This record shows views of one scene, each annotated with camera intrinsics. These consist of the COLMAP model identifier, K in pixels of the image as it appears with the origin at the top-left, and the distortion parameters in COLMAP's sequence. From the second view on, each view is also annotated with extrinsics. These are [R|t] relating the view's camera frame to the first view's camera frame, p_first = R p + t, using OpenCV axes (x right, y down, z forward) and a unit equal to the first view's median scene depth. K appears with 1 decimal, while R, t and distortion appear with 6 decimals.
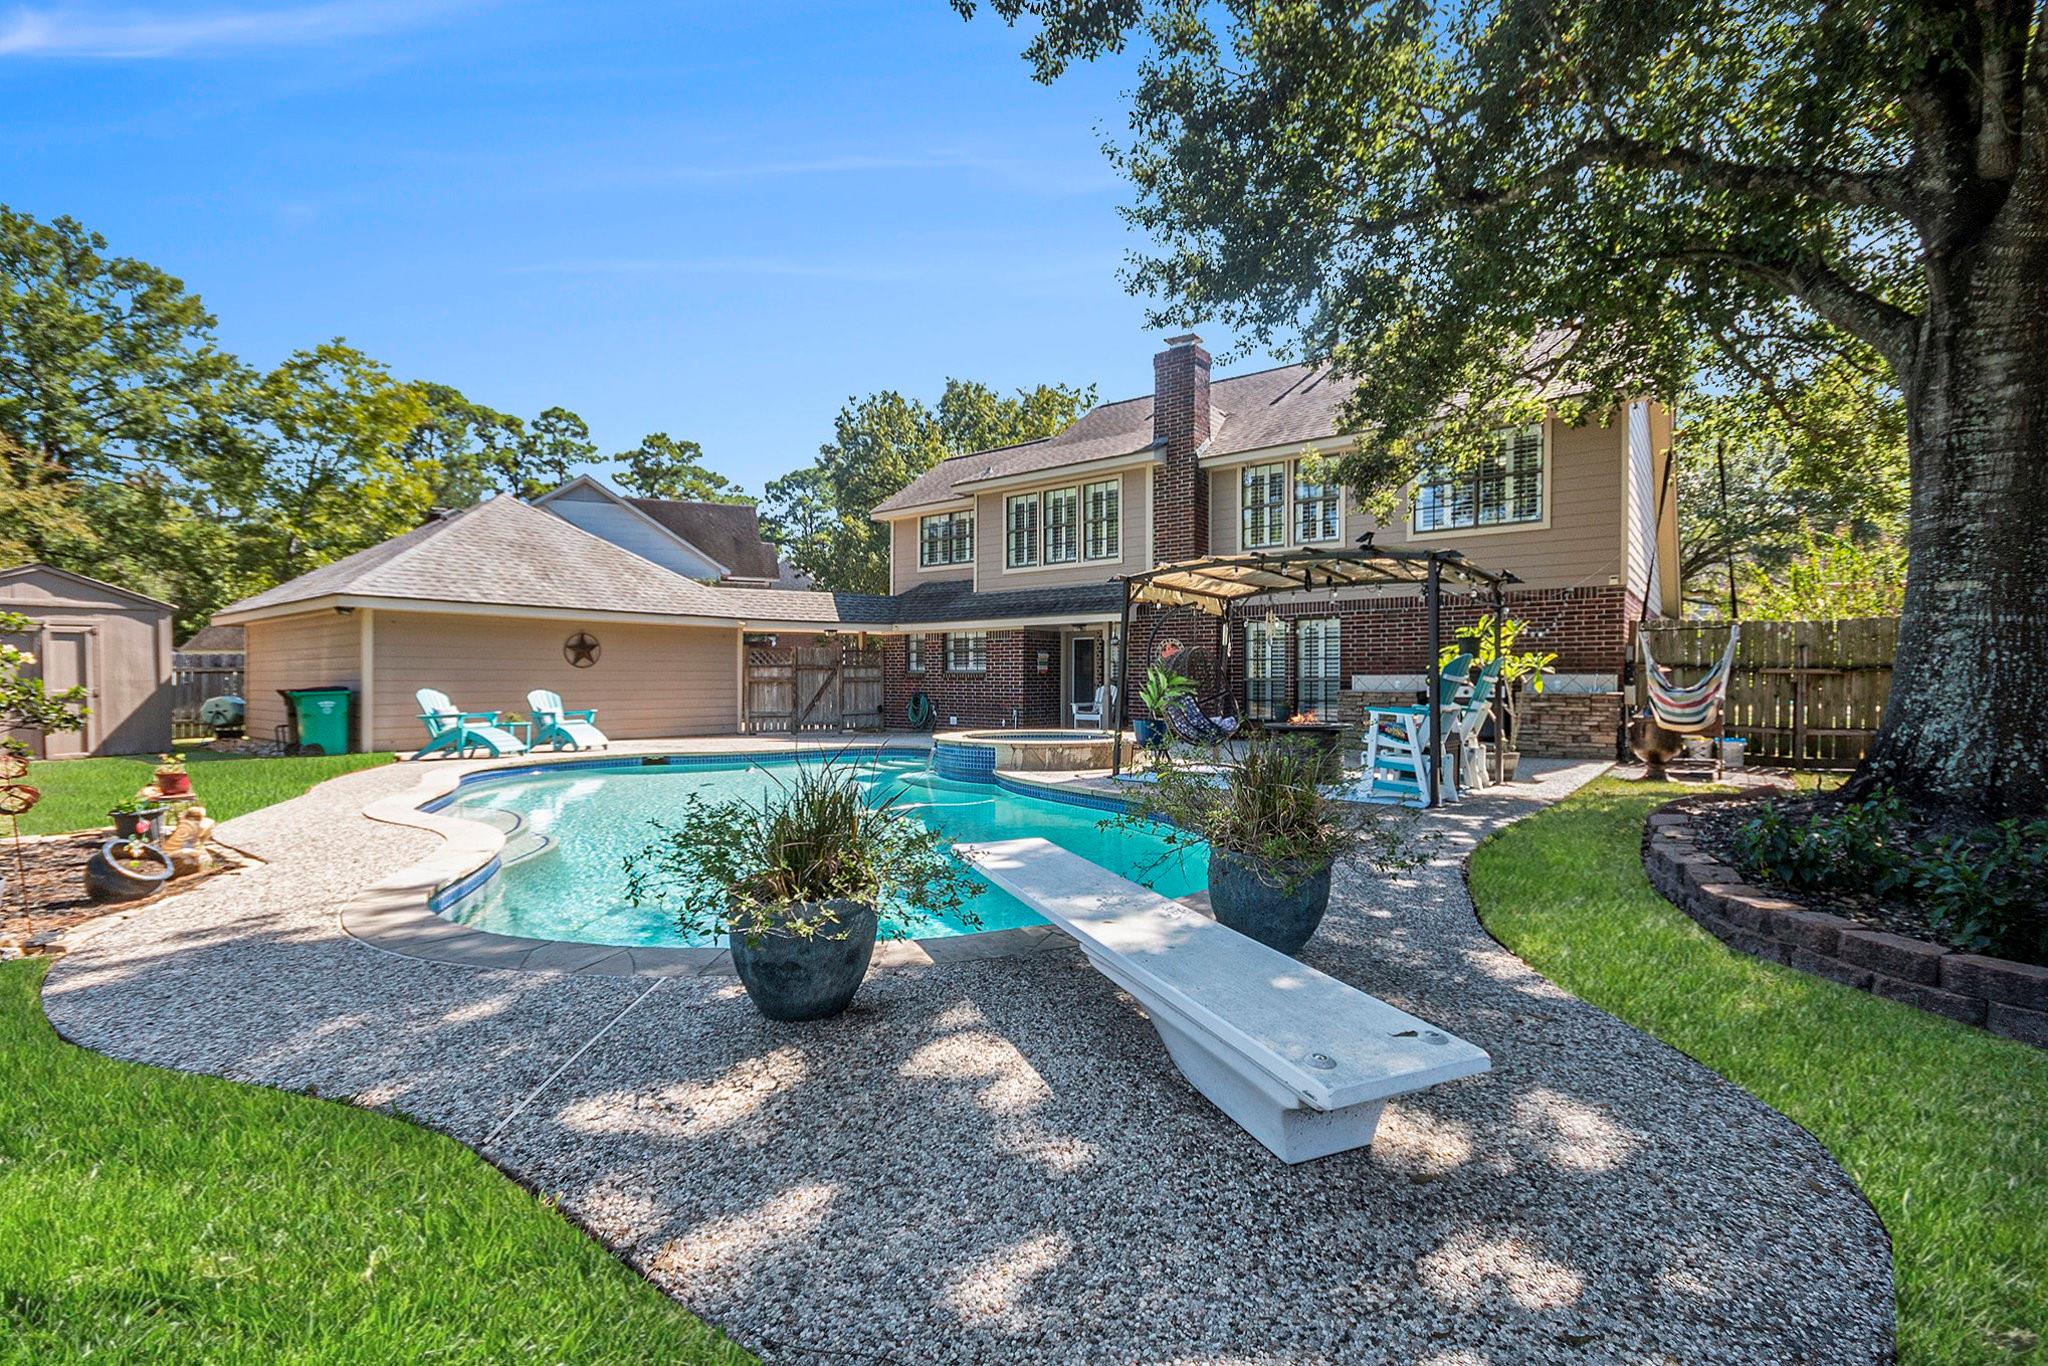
lens RADIAL K [[907.2, 0, 1019.4], [0, 907.2, 687.5], [0, 0, 1]] dist [-0.003271, 0.000107]
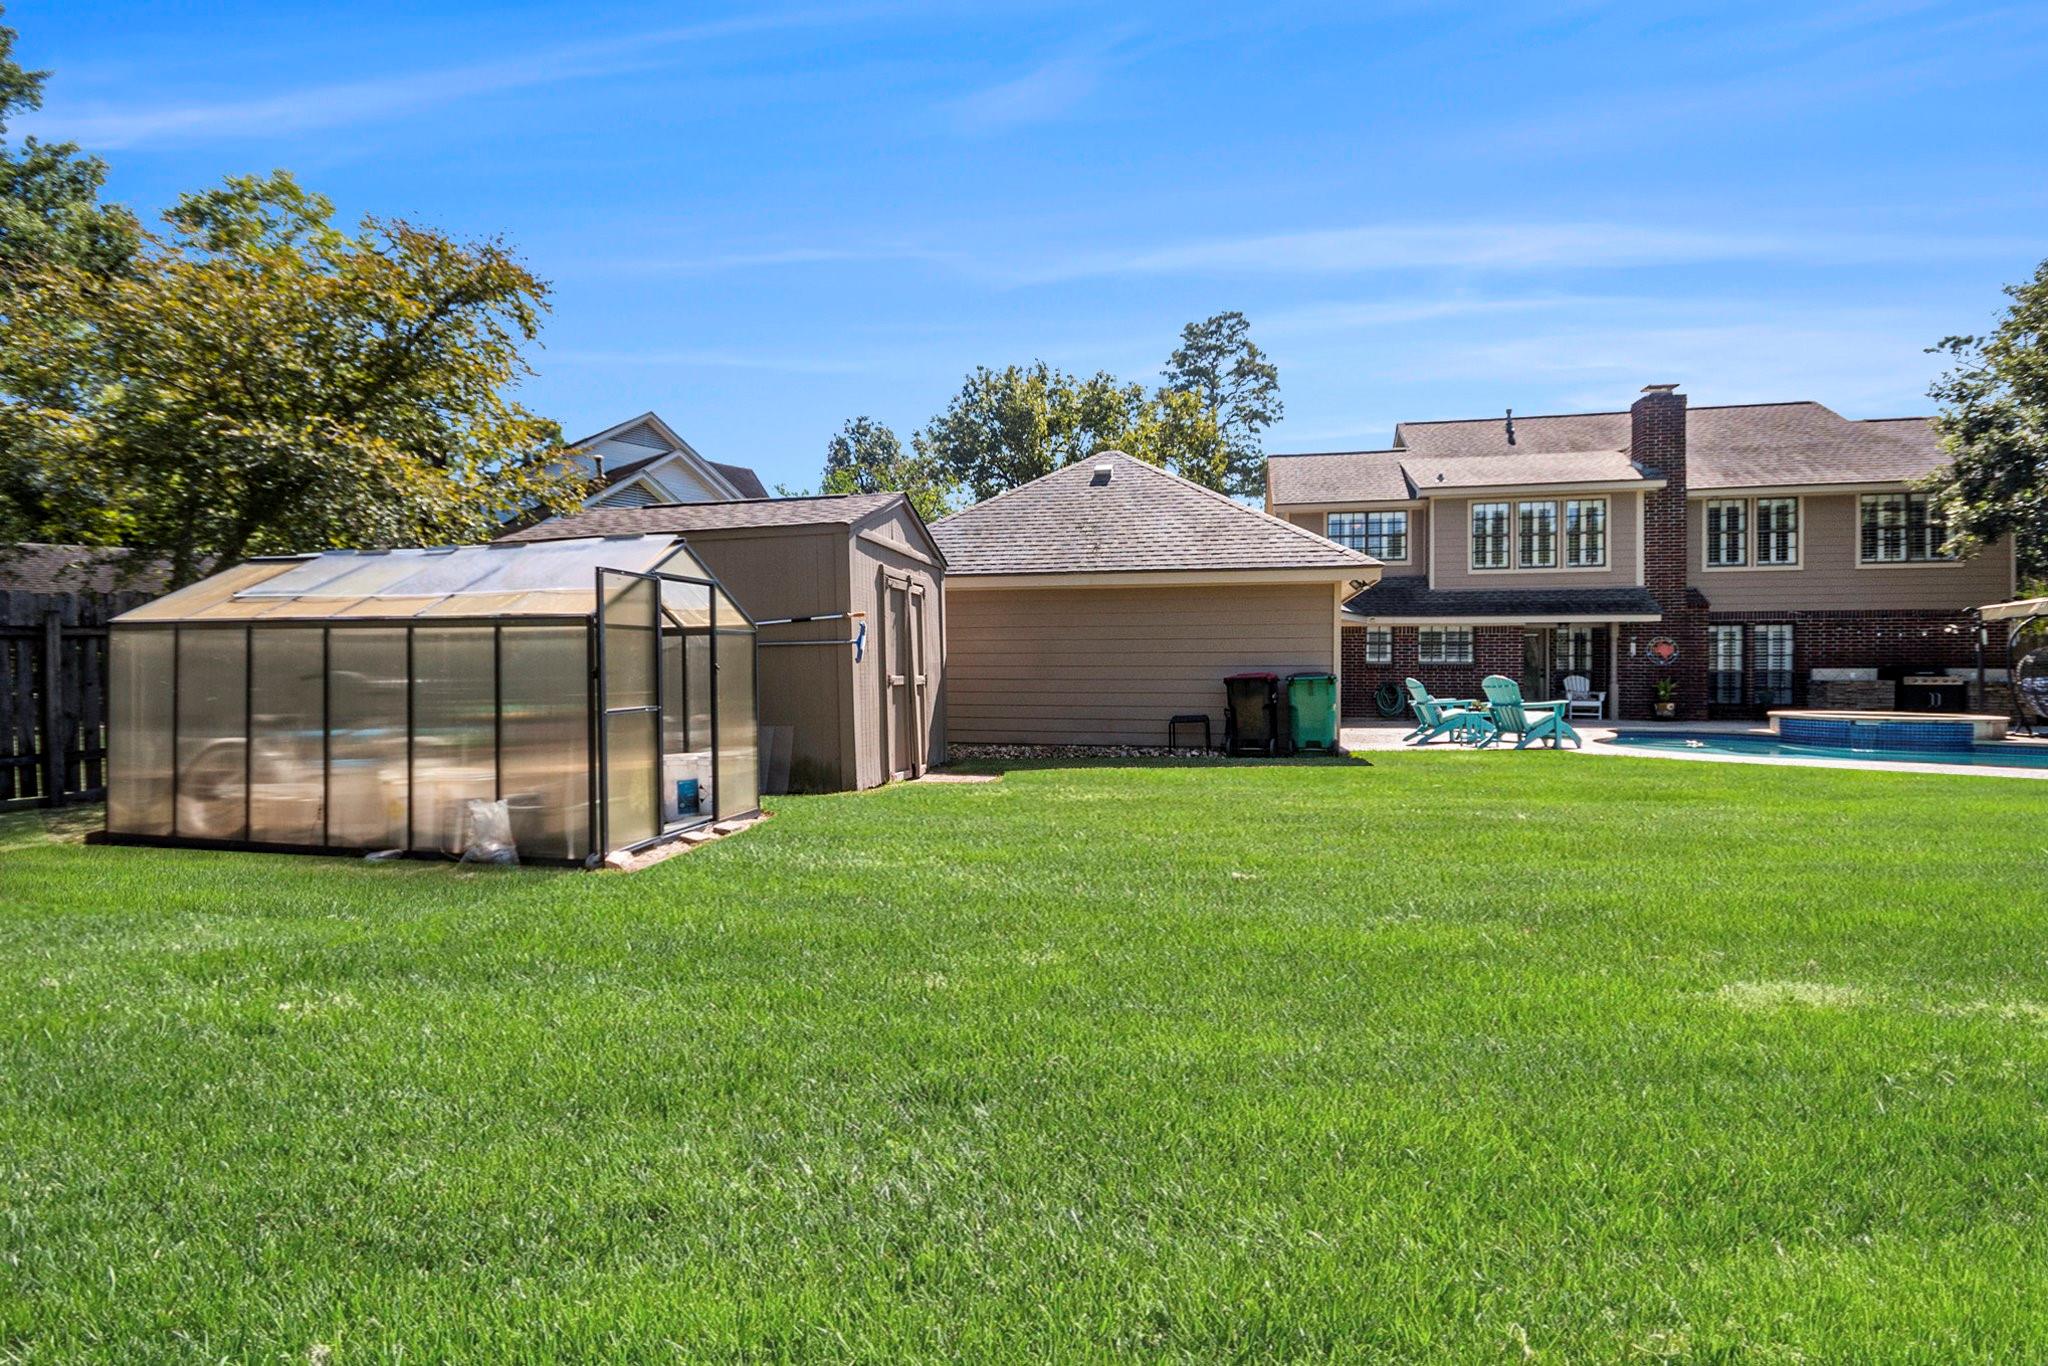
lens RADIAL K [[907.2, 0, 1019.4], [0, 907.2, 687.5], [0, 0, 1]] dist [-0.003271, 0.000107]
pose [[0.894229, 0.001282, 0.447609, -1.070328], [0.000380, 0.999993, -0.003624, 0.016140], [-0.447610, 0.003411, 0.894222, 0.292811]]
